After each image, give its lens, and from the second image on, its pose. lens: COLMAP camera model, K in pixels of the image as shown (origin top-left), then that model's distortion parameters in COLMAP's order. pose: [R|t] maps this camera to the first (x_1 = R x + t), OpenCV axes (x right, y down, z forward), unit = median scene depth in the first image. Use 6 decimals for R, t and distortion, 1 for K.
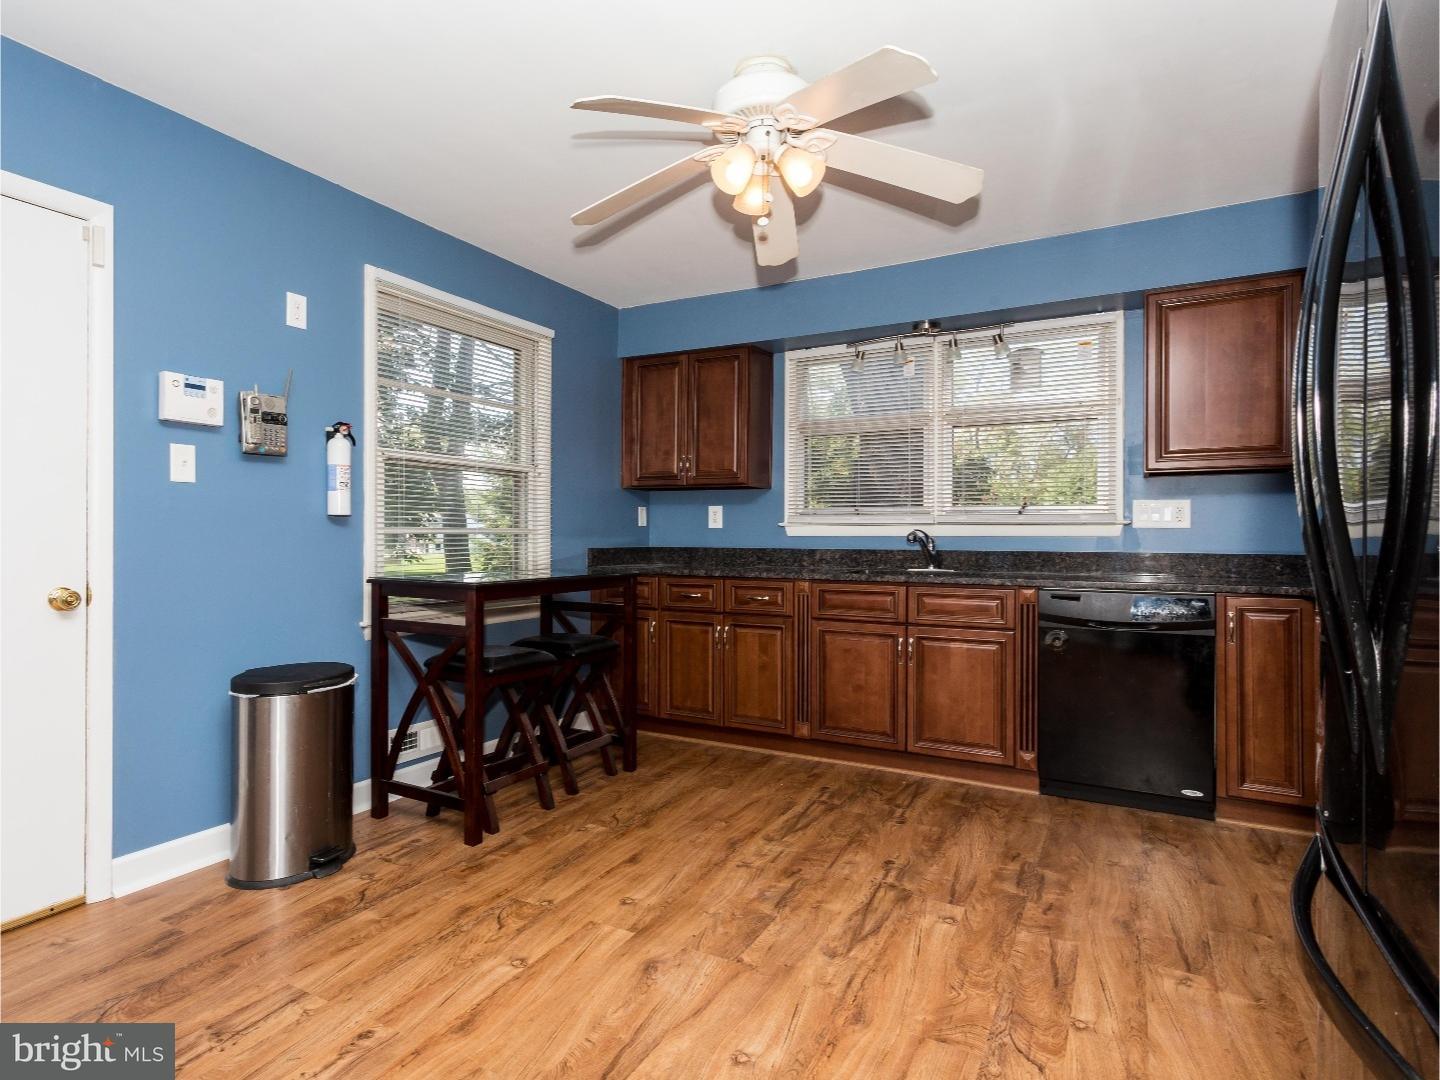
lens RADIAL K [[762.6, 0, 720.0], [0, 762.6, 540.0], [0, 0, 1]] dist [-0.000141, 0.001806]
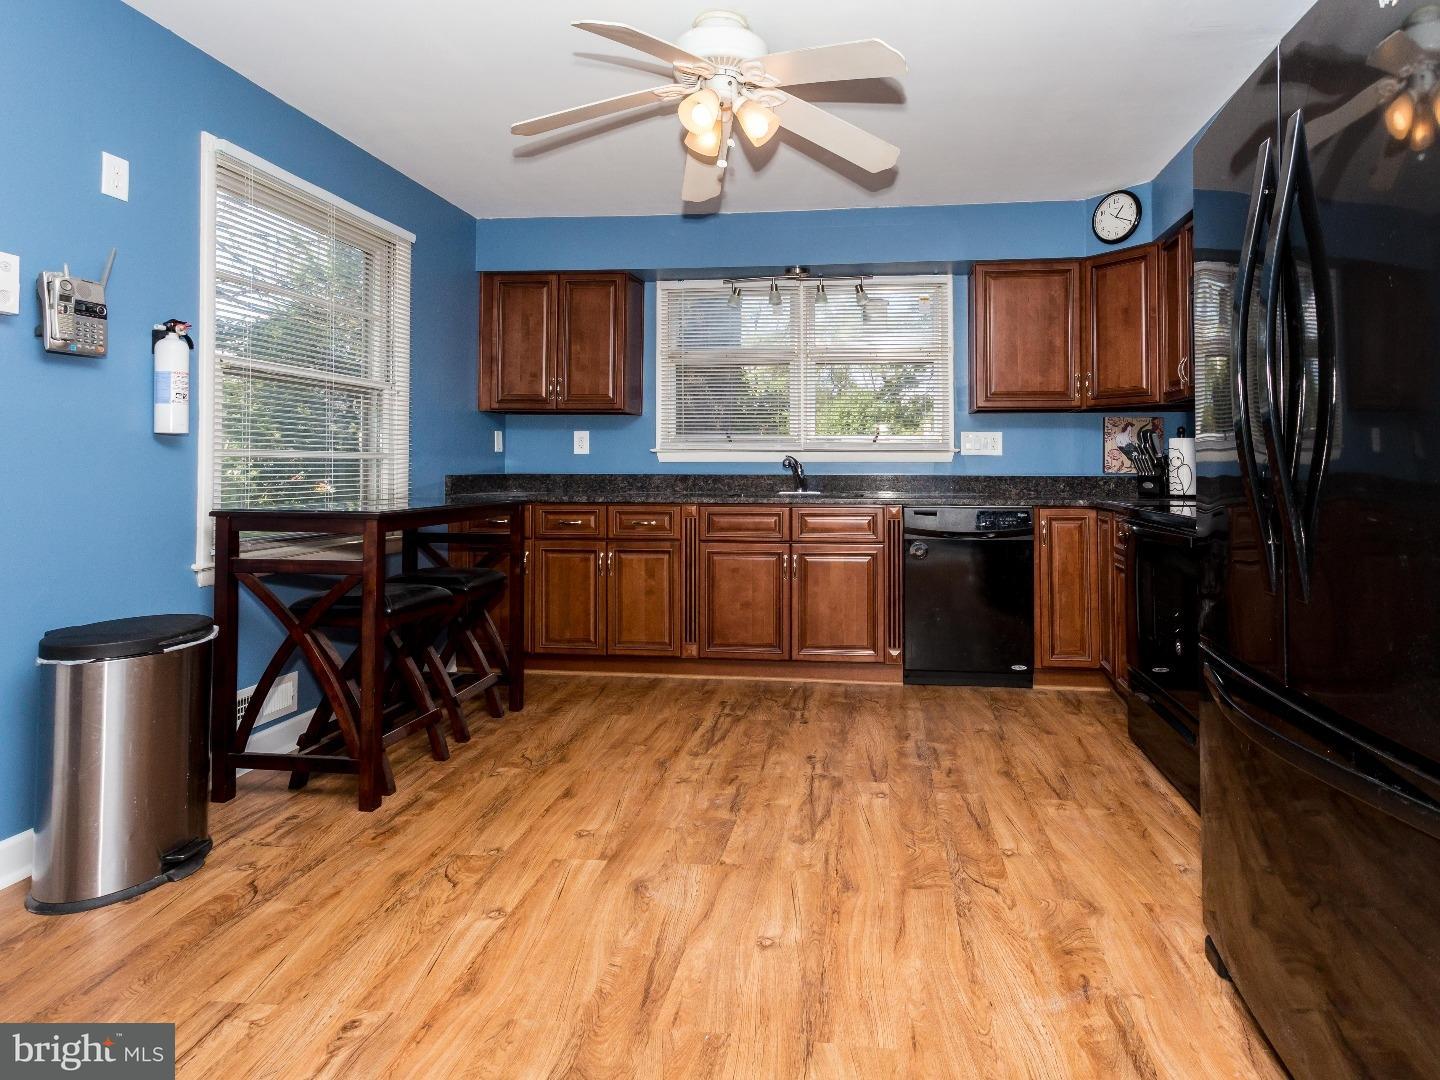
lens RADIAL K [[803.0, 0, 720.9], [0, 803.0, 457.2], [0, 0, 1]] dist [-0.001374, 0.002547]
pose [[0.919491, 0.005286, 0.393074, -0.319417], [0.003007, 0.999786, -0.020480, 0.012990], [-0.393098, 0.020014, 0.919279, -0.018306]]
